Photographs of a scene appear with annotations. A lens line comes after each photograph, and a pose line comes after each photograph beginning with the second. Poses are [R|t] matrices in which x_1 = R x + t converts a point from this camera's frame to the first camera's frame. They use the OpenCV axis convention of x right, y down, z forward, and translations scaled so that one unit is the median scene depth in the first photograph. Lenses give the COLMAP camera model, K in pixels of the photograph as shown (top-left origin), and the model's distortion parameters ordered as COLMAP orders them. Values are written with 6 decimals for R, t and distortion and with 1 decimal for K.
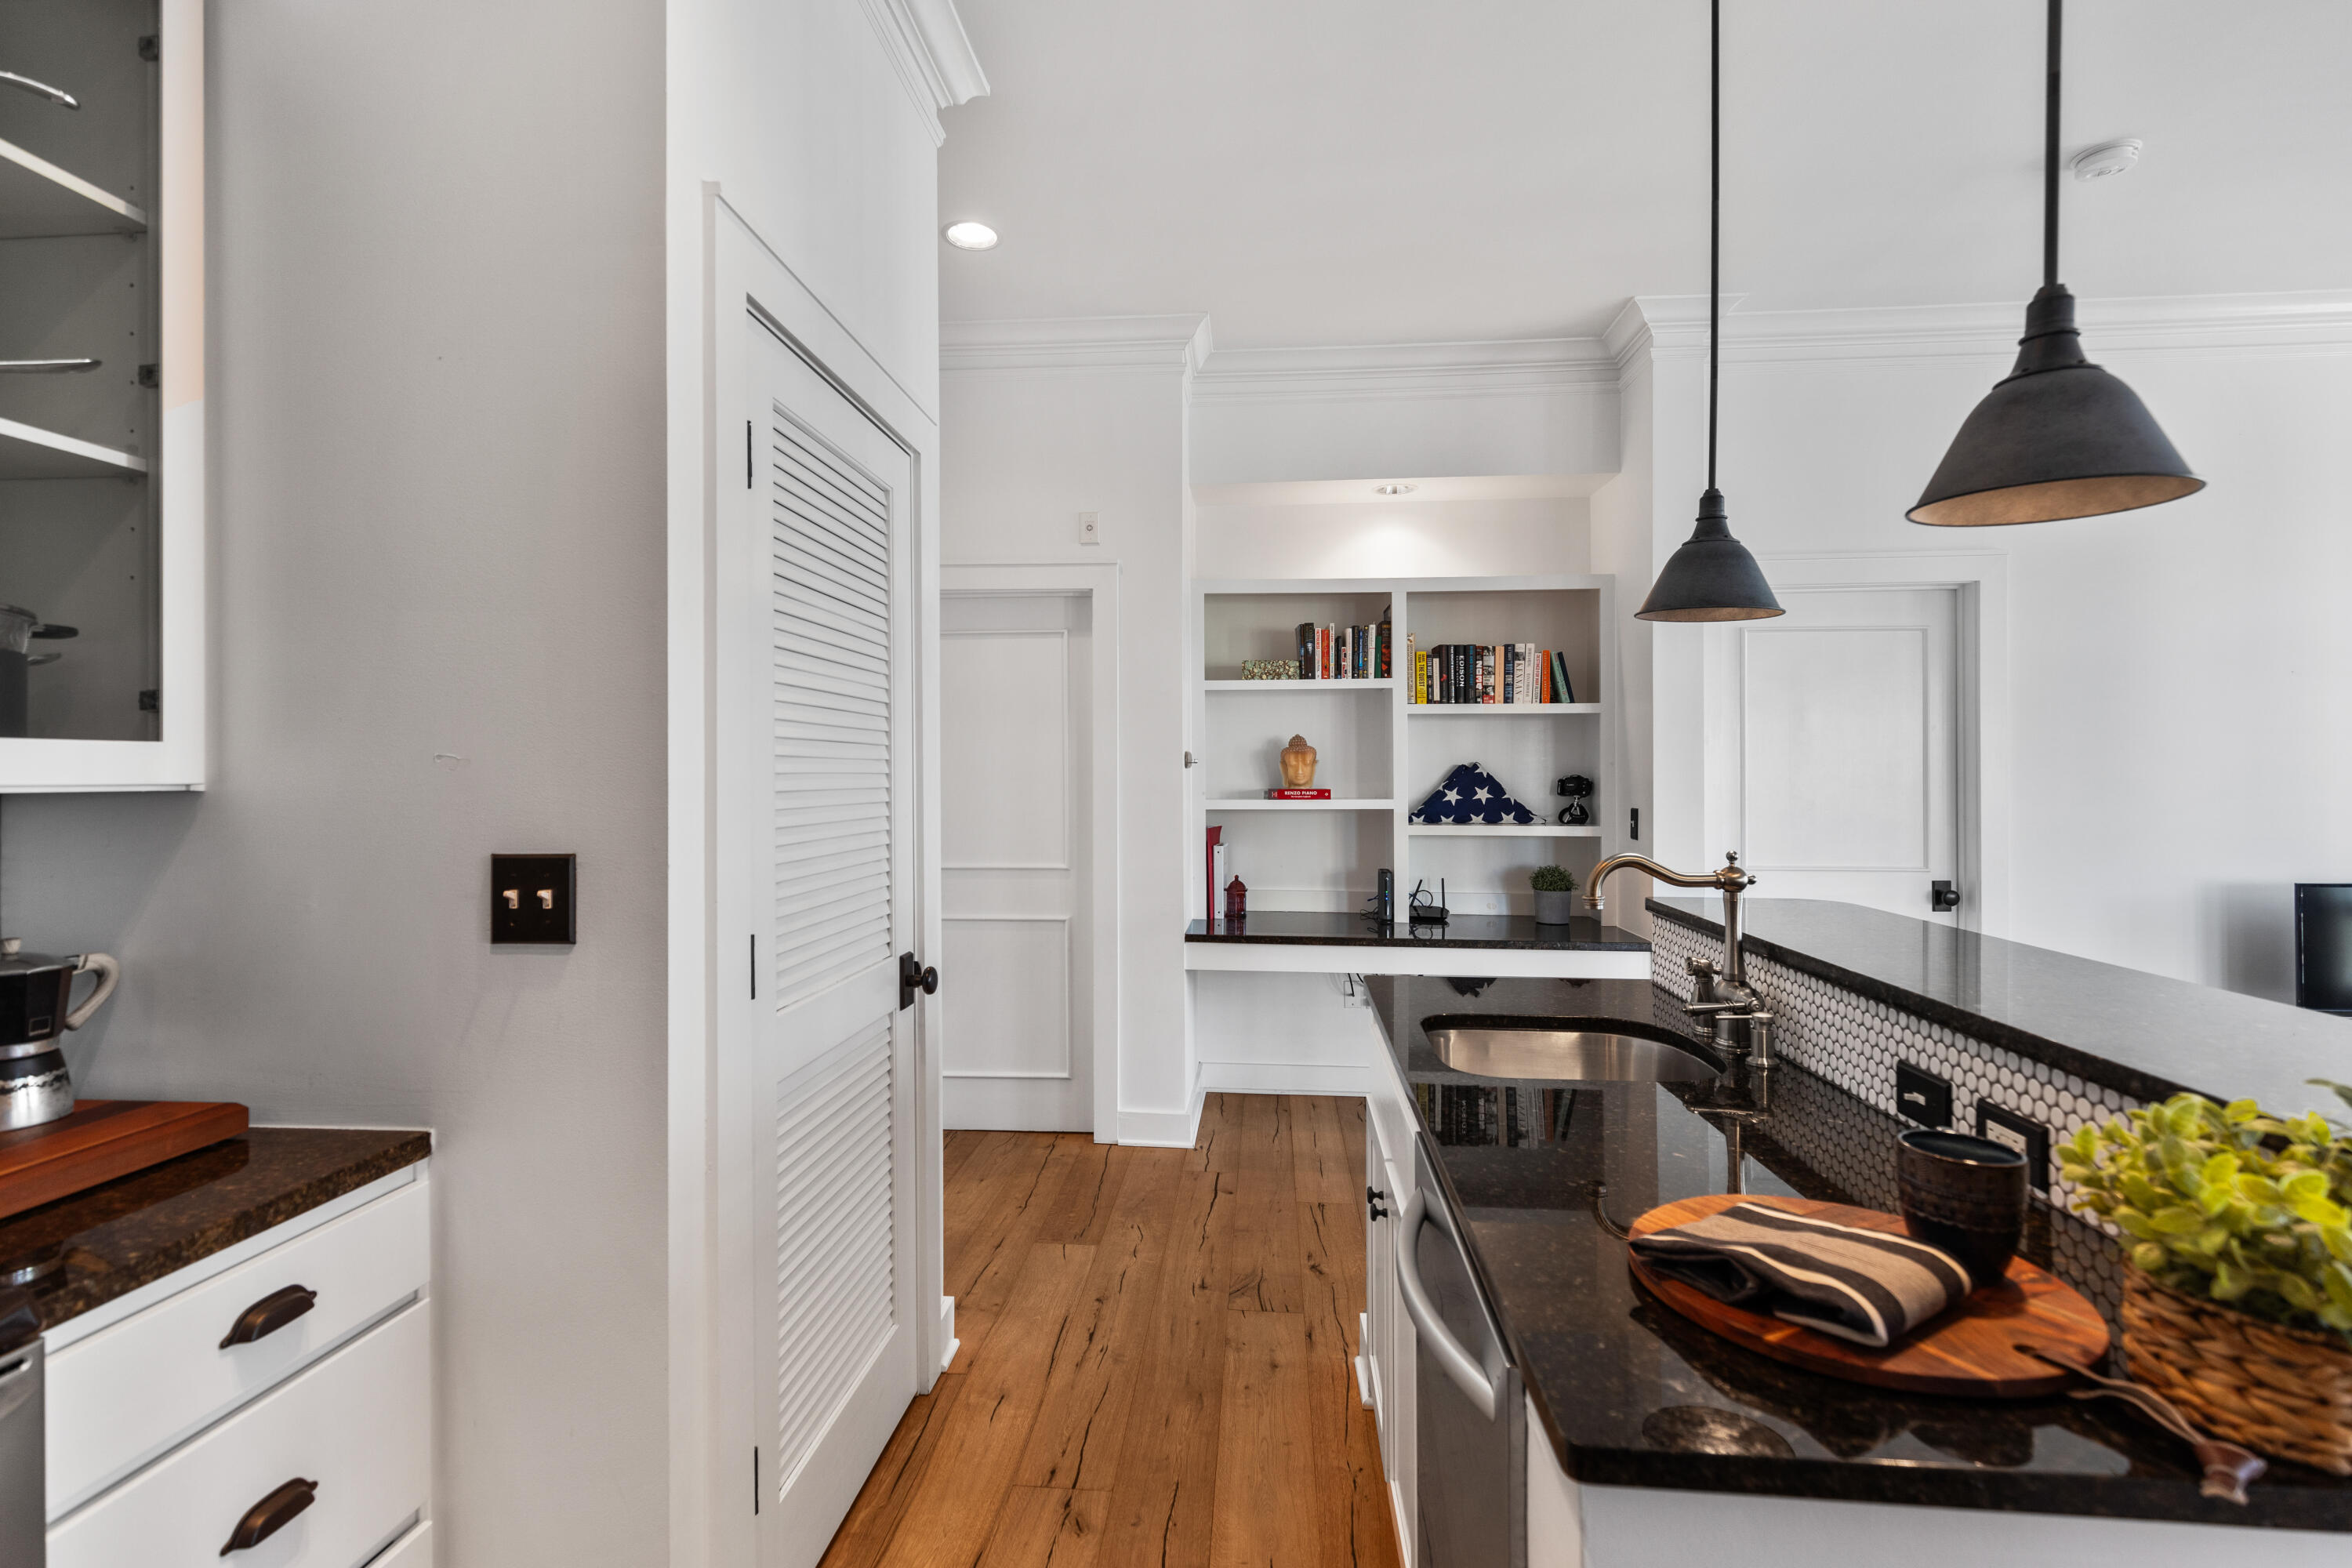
lens RADIAL K [[1084.7, 0, 1175.0], [0, 1084.7, 769.8], [0, 0, 1]] dist [0.016201, -0.000185]
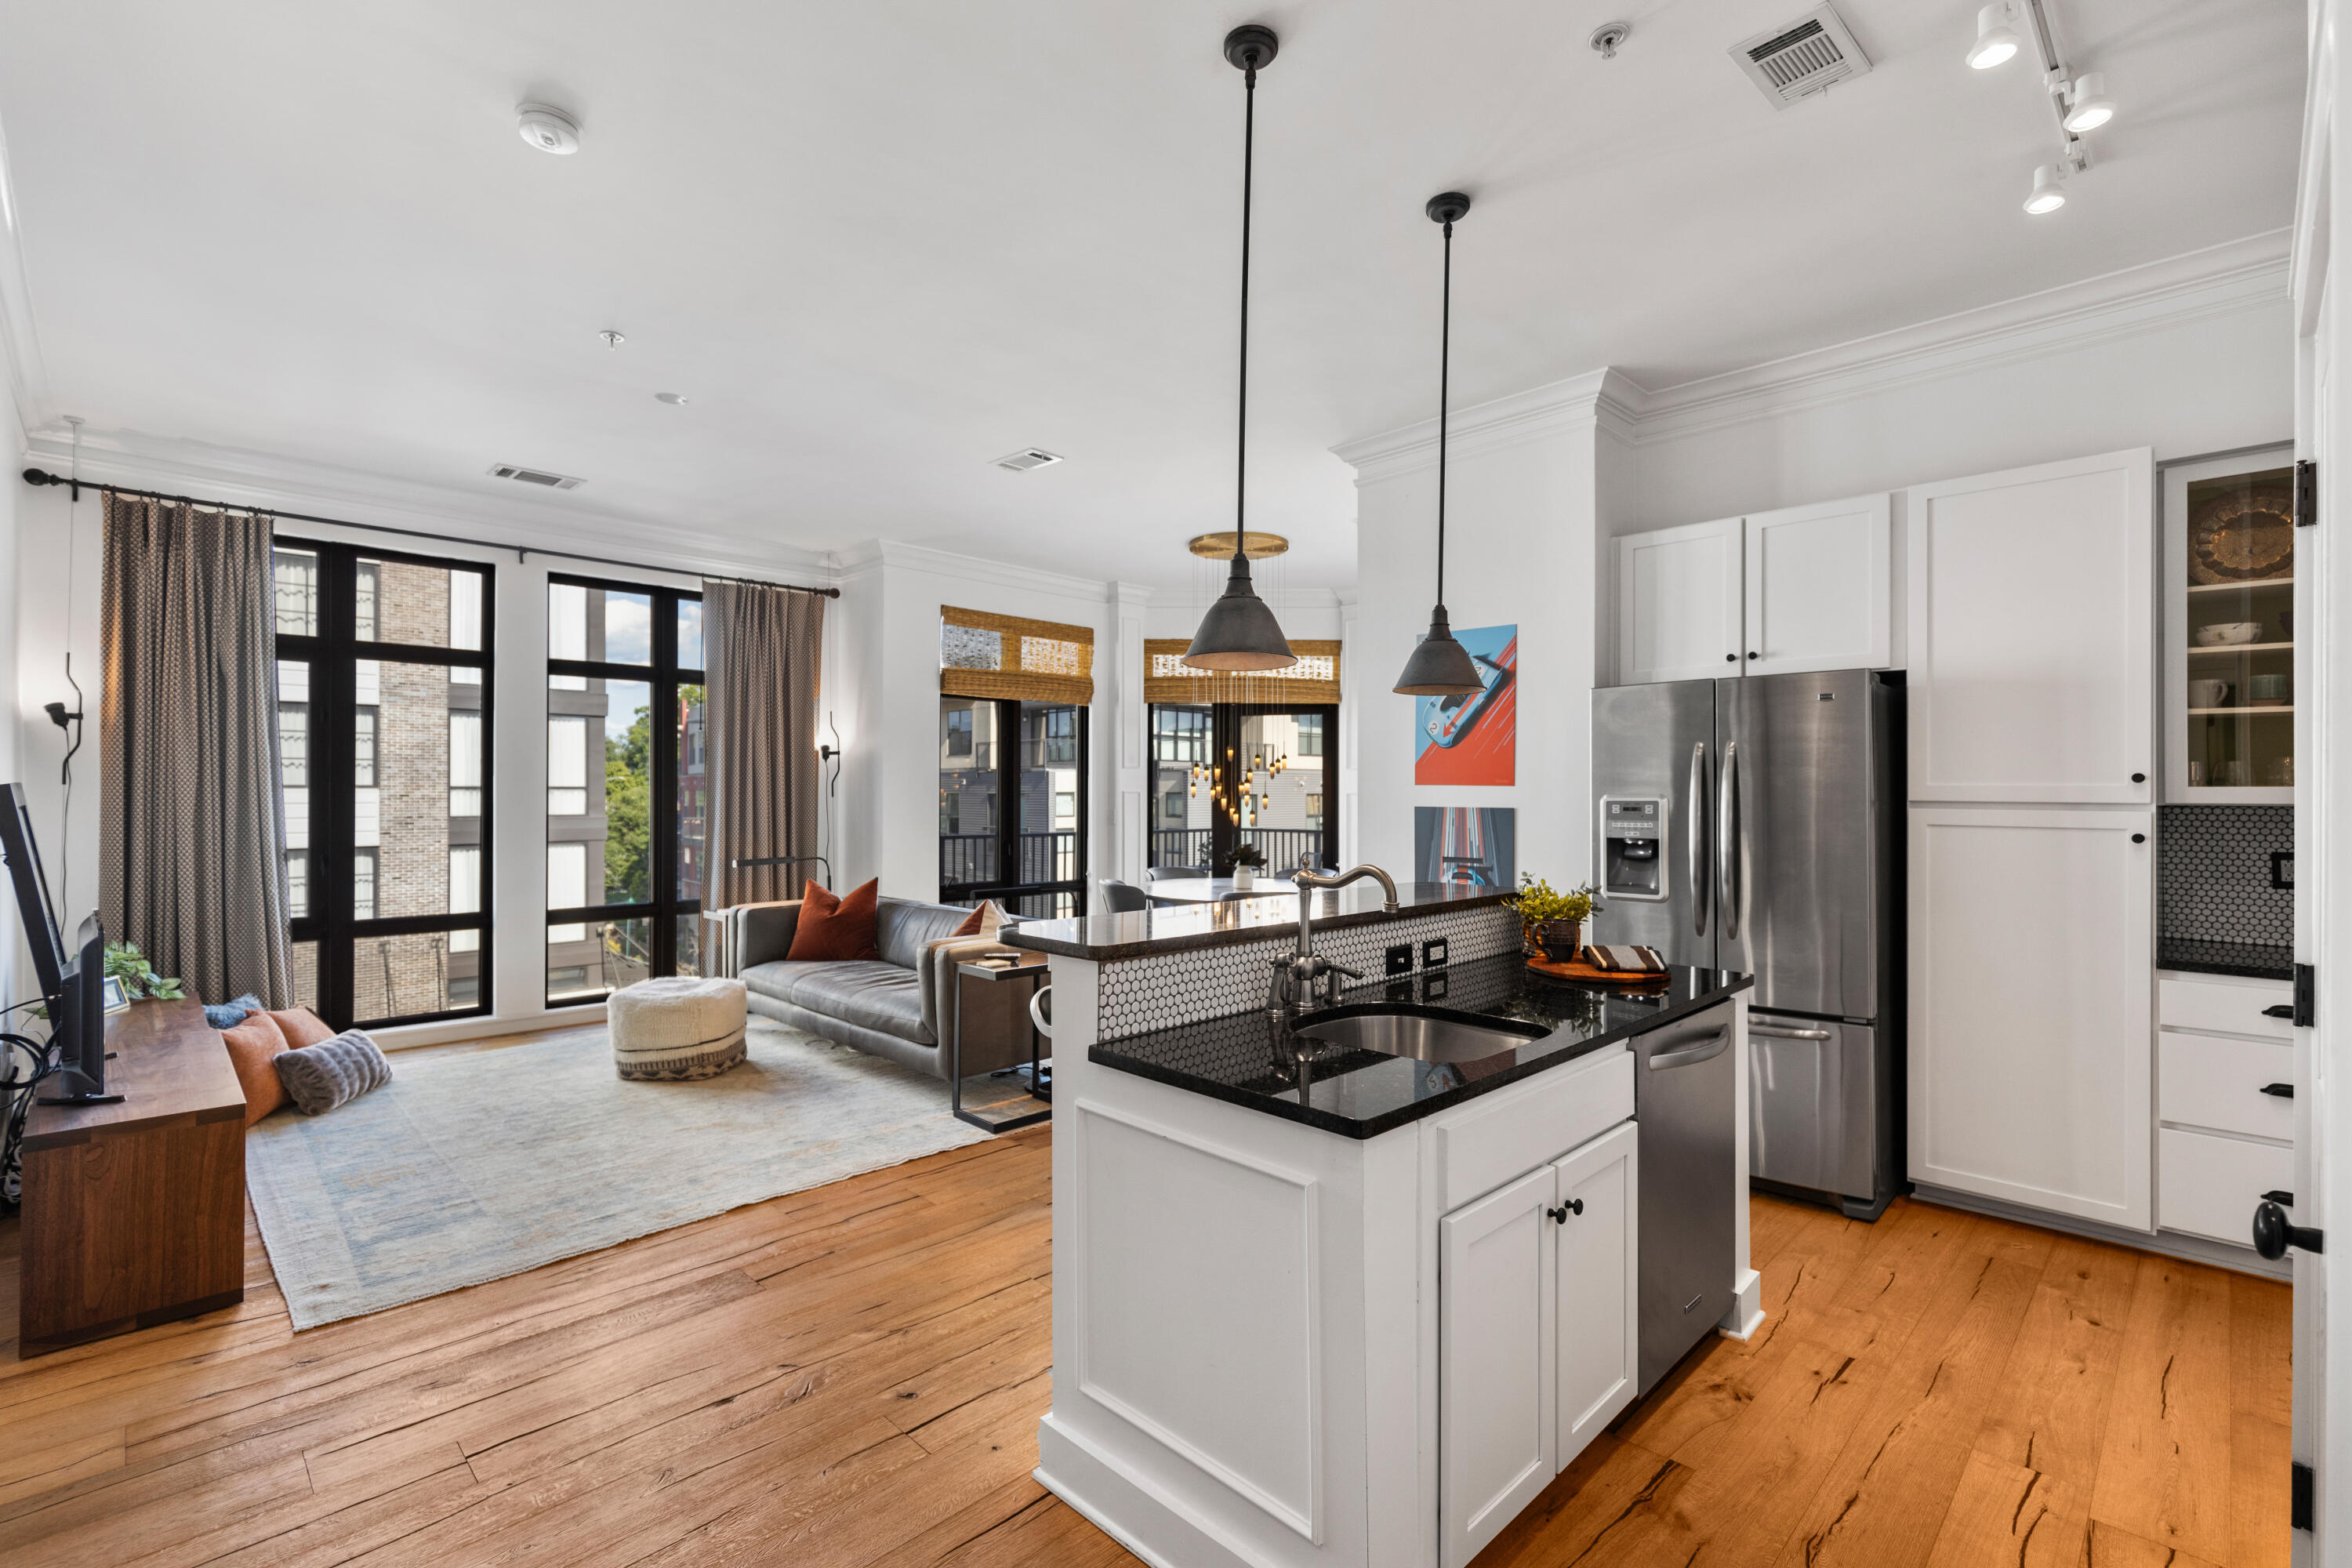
lens RADIAL K [[1052.8, 0, 1176.2], [0, 1052.8, 788.4], [0, 0, 1]] dist [0.004955, -0.000333]
pose [[-0.765772, 0.000498, 0.643111, -0.078213], [-0.003153, 0.999985, -0.004529, -0.001115], [-0.643104, -0.005495, -0.765759, 0.886524]]
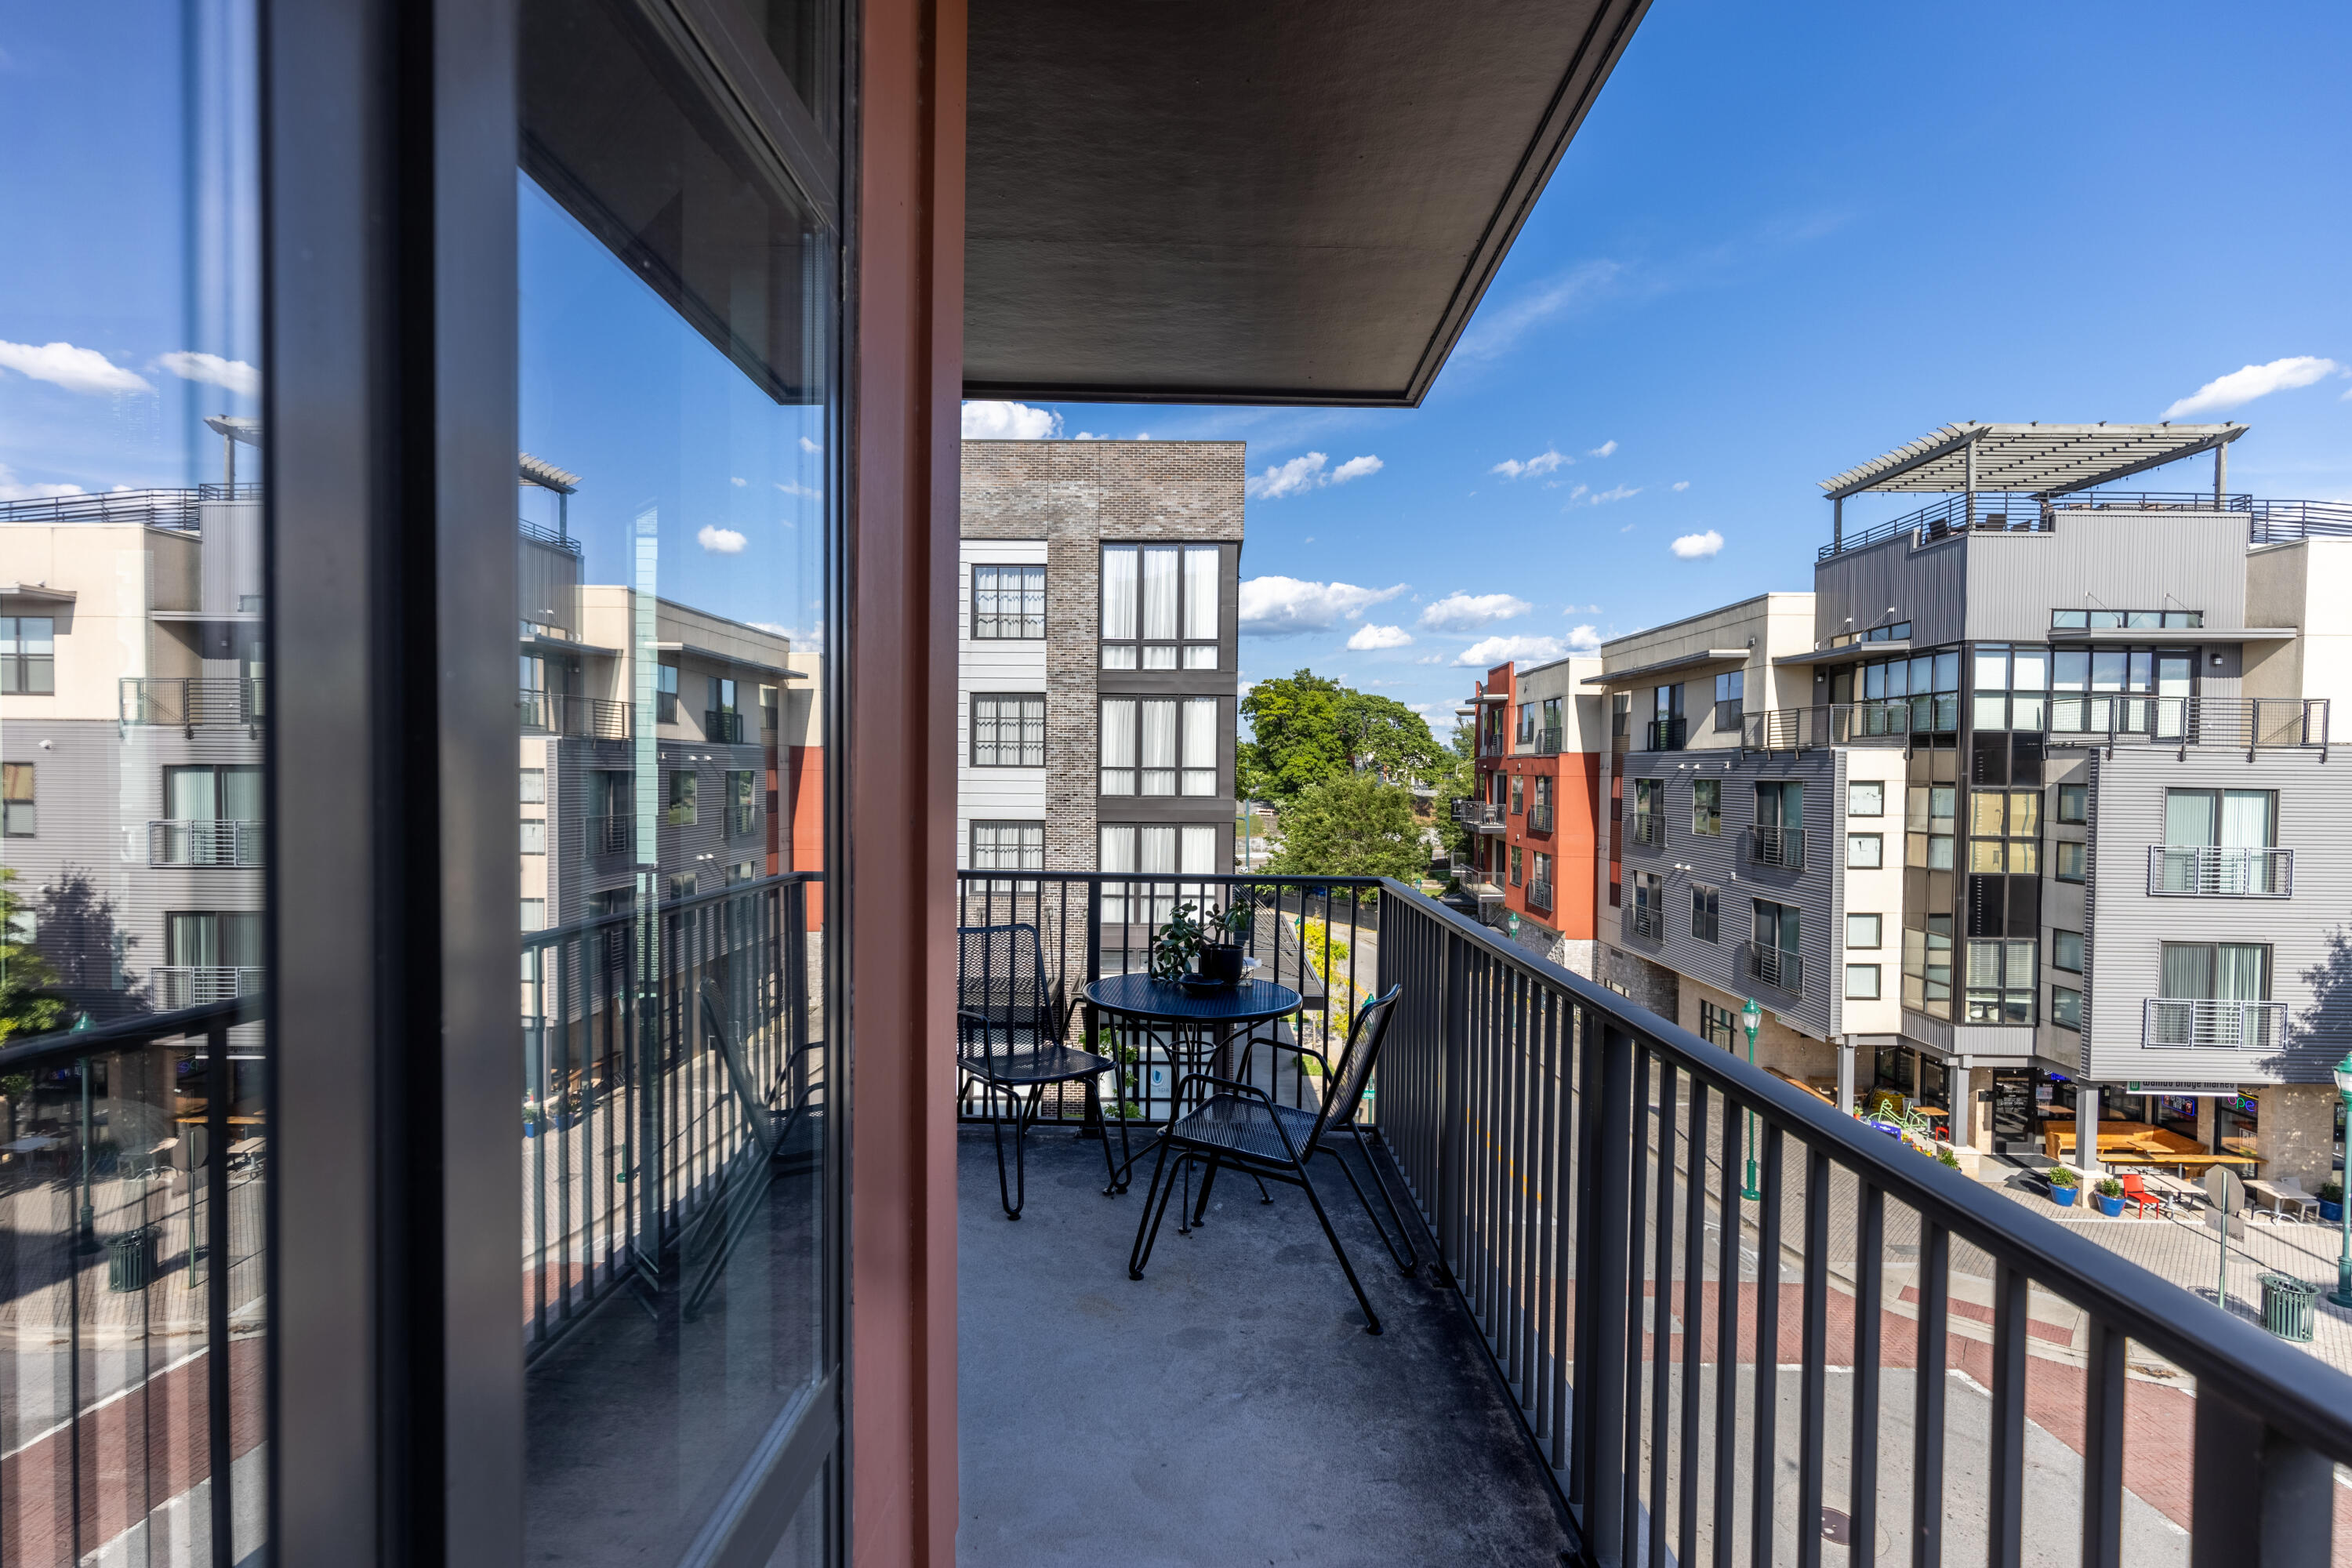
lens RADIAL K [[1054.6, 0, 1177.9], [0, 1054.6, 792.3], [0, 0, 1]] dist [0.006311, -0.000196]
pose [[-0.072784, -0.022772, 0.997088, 0.517257], [-0.013253, 0.999673, 0.021863, -0.016740], [-0.997260, -0.011623, -0.073062, -0.918859]]
